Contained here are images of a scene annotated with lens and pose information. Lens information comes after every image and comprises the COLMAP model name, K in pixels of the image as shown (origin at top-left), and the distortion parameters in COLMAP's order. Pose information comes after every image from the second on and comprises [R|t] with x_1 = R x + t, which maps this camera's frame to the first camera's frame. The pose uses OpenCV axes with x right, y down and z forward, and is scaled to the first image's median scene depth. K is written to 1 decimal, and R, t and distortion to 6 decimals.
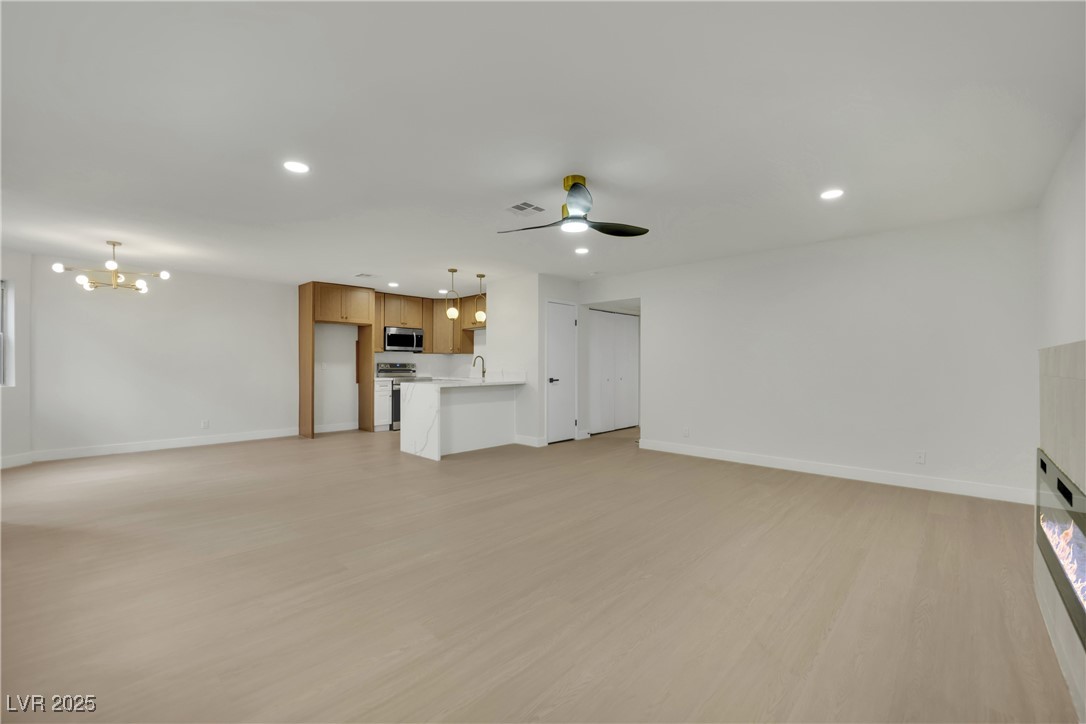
lens RADIAL K [[430.9, 0, 543.0], [0, 430.9, 362.0], [0, 0, 1]] dist [-0.000965, -0.000166]
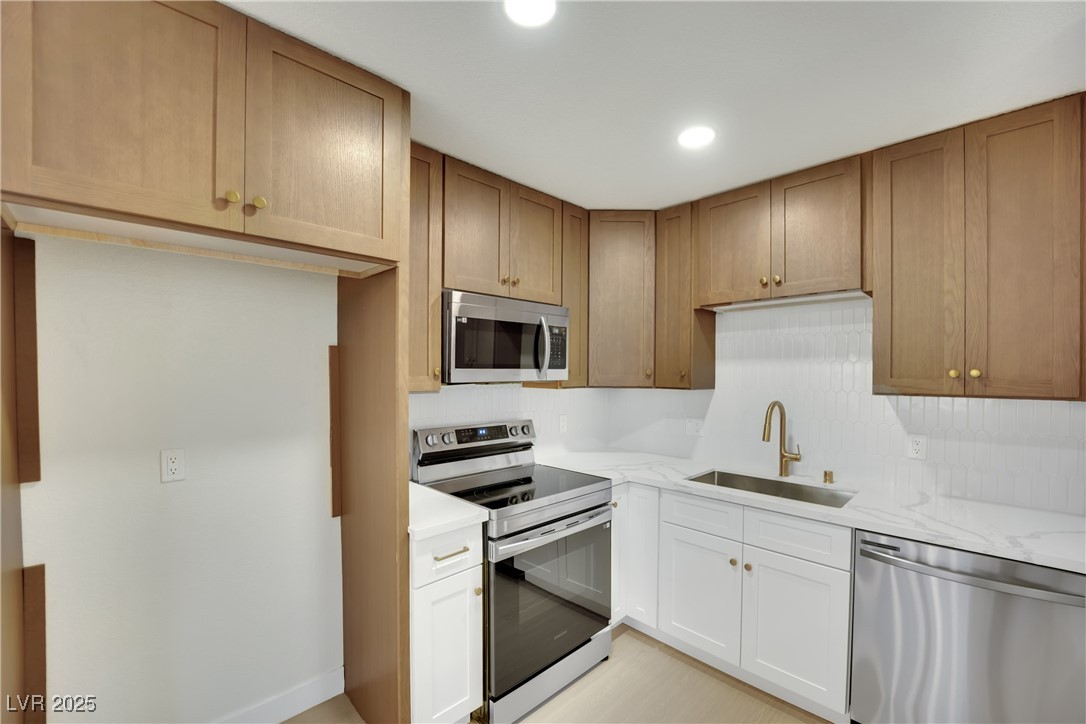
lens RADIAL K [[444.2, 0, 544.4], [0, 444.2, 374.6], [0, 0, 1]] dist [0.000387, -0.000012]
pose [[0.999520, -0.003218, -0.030823, -0.295949], [0.003340, 0.999987, 0.003932, -0.032679], [0.030810, -0.004033, 0.999517, 0.729646]]
